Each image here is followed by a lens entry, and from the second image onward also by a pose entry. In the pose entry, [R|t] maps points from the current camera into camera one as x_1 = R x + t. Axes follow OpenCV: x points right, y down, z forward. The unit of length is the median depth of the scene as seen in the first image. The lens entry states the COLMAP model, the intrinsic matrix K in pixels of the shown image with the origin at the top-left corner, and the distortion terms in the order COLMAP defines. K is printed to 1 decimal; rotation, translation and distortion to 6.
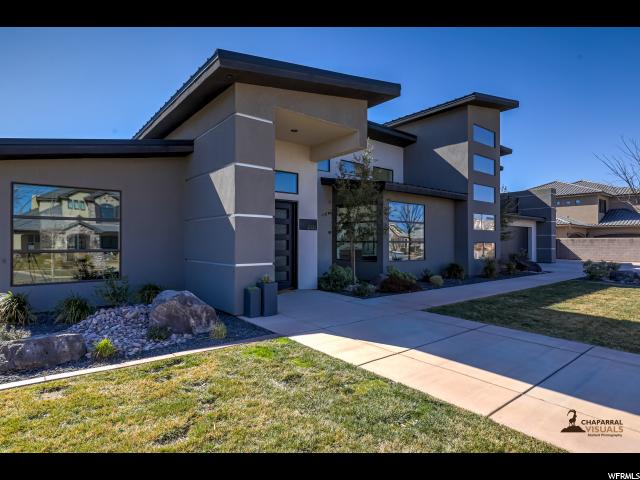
lens RADIAL K [[357.0, 0, 320.9], [0, 357.0, 241.8], [0, 0, 1]] dist [-0.002585, 0.000074]
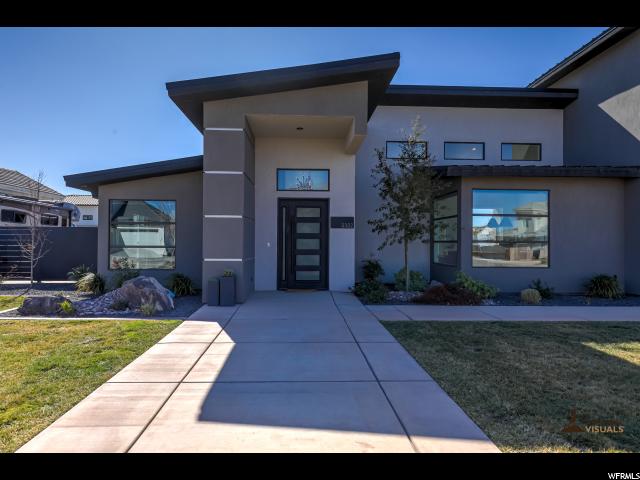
lens RADIAL K [[421.1, 0, 322.4], [0, 421.1, 237.7], [0, 0, 1]] dist [0.001530, 0.000546]
pose [[0.793345, -0.003225, -0.608764, 0.579172], [-0.006699, 0.999879, -0.014027, 0.006744], [0.608735, 0.015206, 0.793228, 0.095220]]
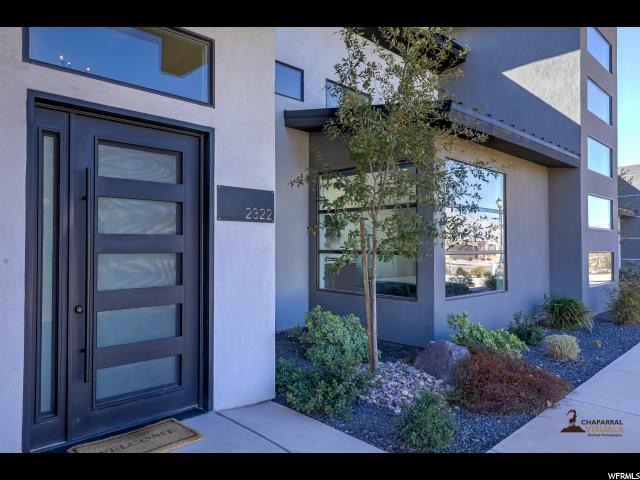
lens RADIAL K [[436.1, 0, 318.9], [0, 436.1, 238.6], [0, 0, 1]] dist [0.010221, 0.001396]
pose [[0.996437, 0.003581, 0.084270, -0.003648], [-0.002443, 0.999904, -0.013615, -0.012427], [-0.084310, 0.013360, 0.996350, 0.588651]]
